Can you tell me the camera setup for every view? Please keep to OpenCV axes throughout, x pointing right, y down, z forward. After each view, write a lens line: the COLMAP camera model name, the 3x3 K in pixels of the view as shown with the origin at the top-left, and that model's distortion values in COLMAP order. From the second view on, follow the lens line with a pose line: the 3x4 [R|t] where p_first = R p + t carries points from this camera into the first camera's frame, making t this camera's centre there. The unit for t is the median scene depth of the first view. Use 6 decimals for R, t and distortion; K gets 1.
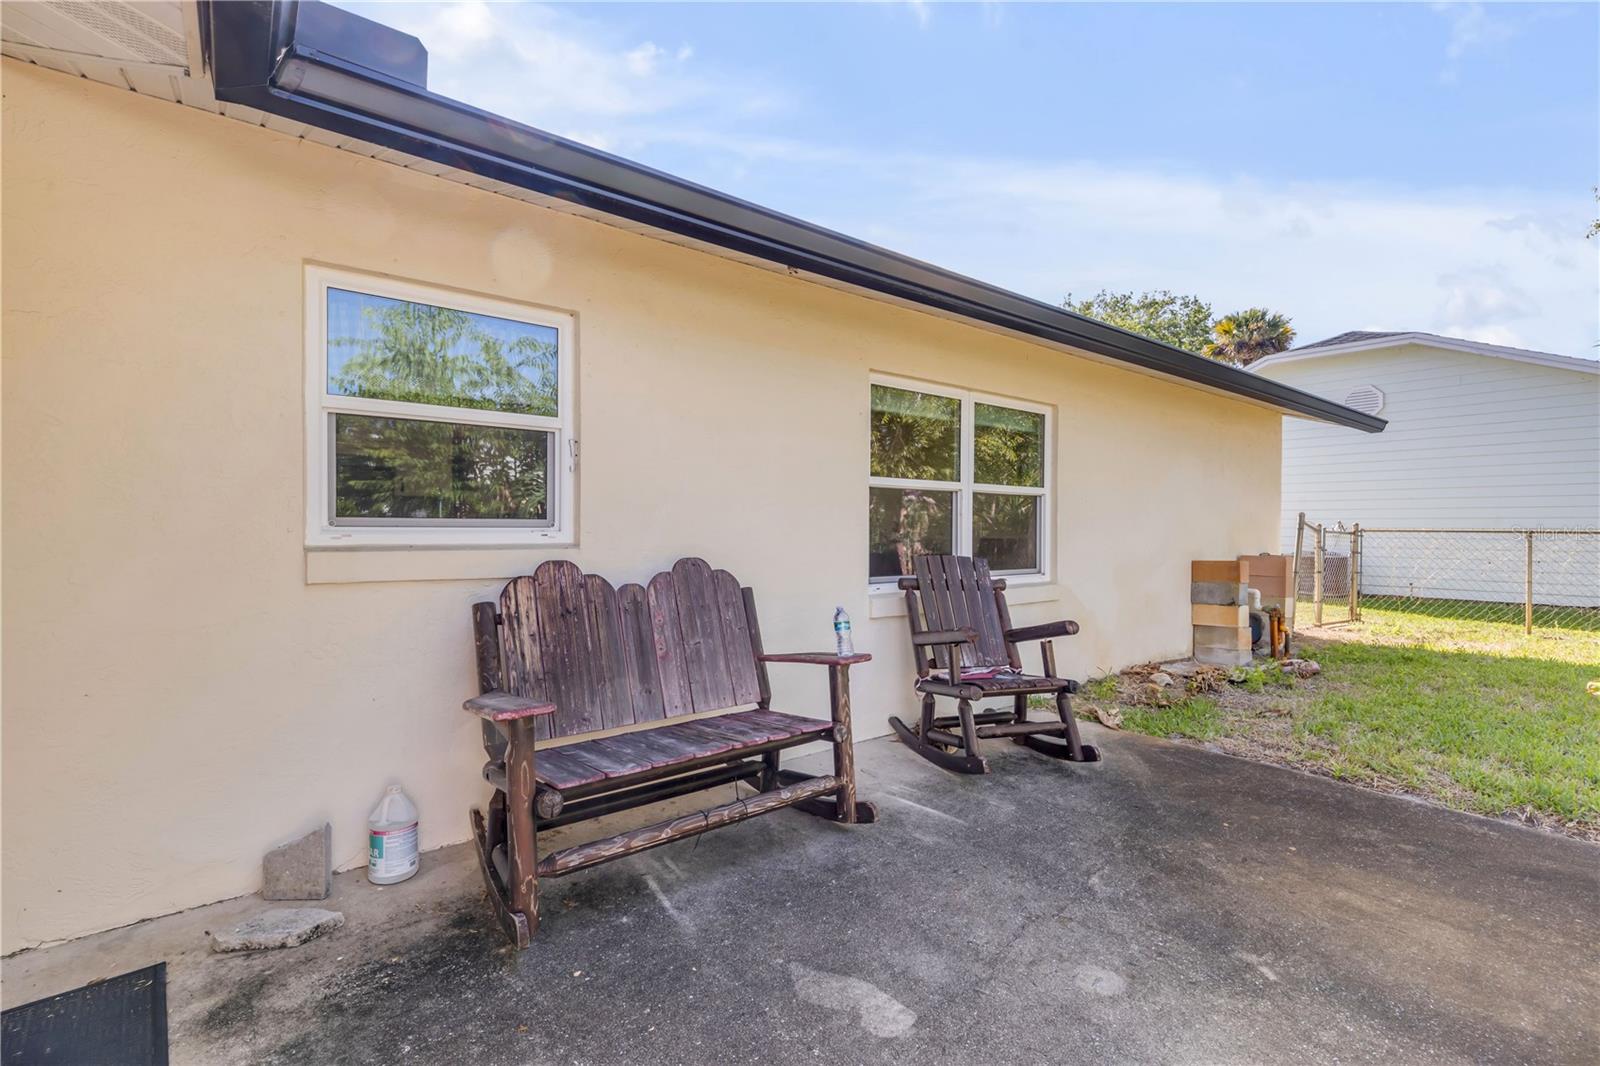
lens RADIAL K [[723.0, 0, 801.6], [0, 723.0, 528.7], [0, 0, 1]] dist [0.001393, -0.000732]
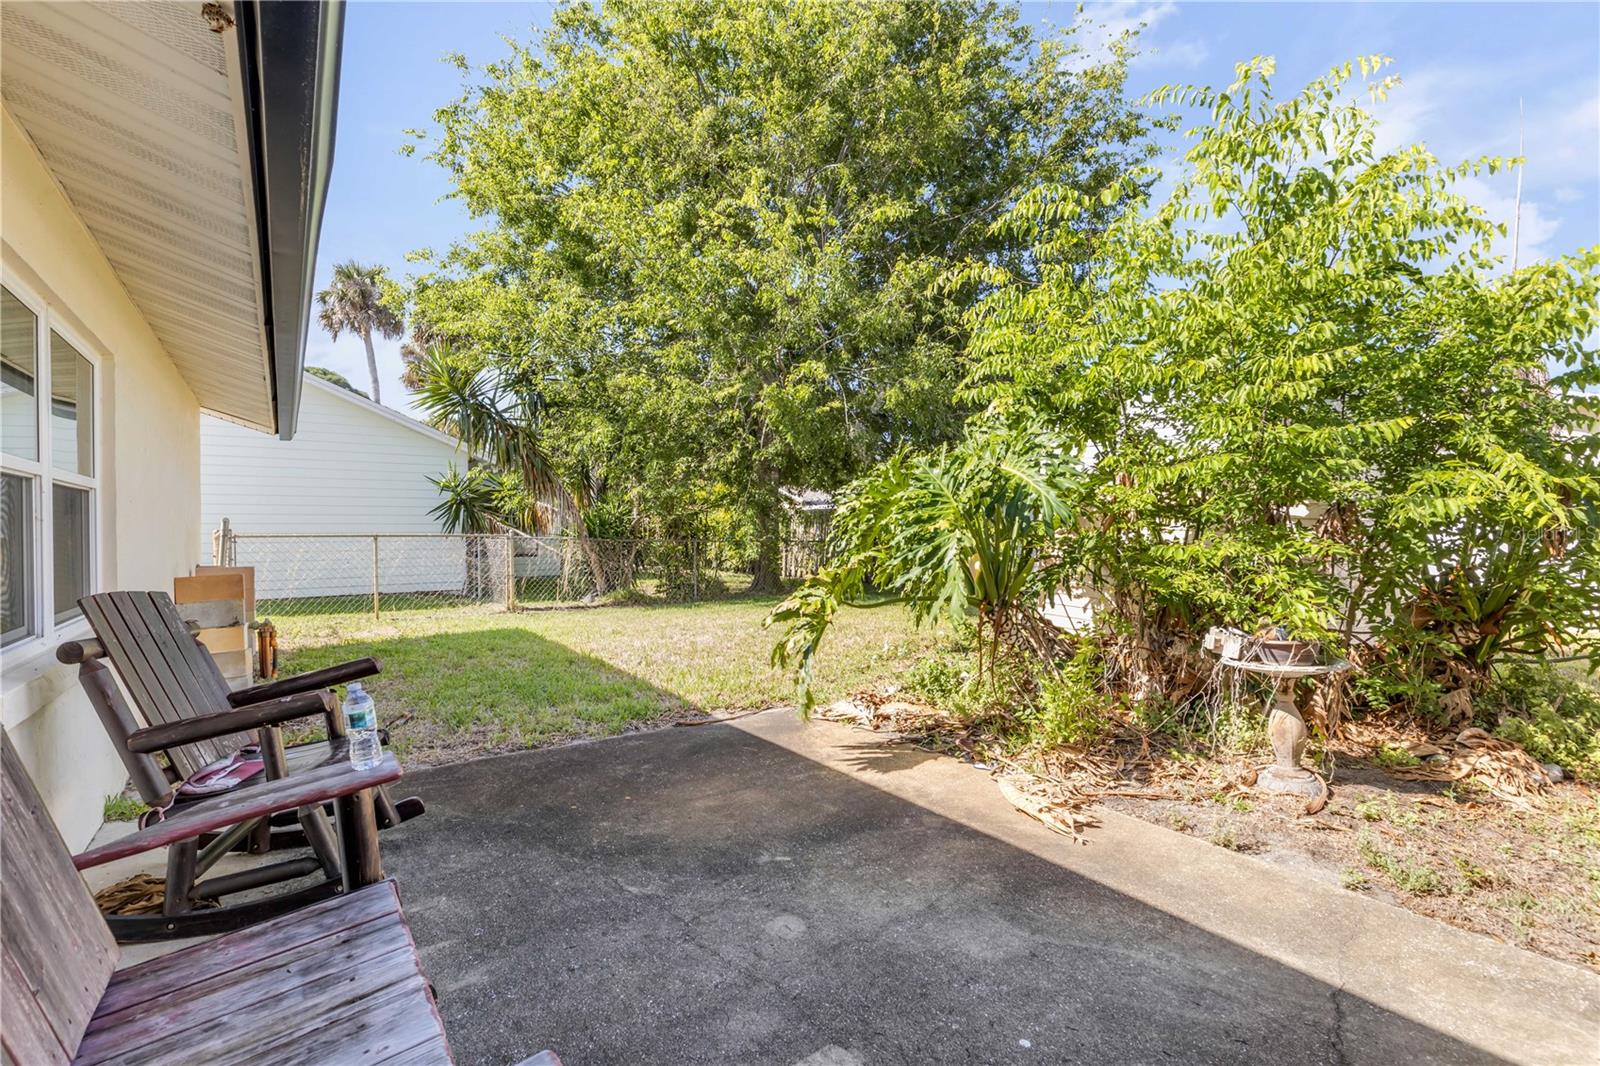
lens RADIAL K [[723.0, 0, 801.5], [0, 723.0, 529.1], [0, 0, 1]] dist [0.001393, -0.000732]
pose [[0.049967, -0.005123, 0.998738, -0.473563], [0.009832, 0.999941, 0.004637, -0.013455], [-0.998702, 0.009588, 0.050014, 0.577111]]
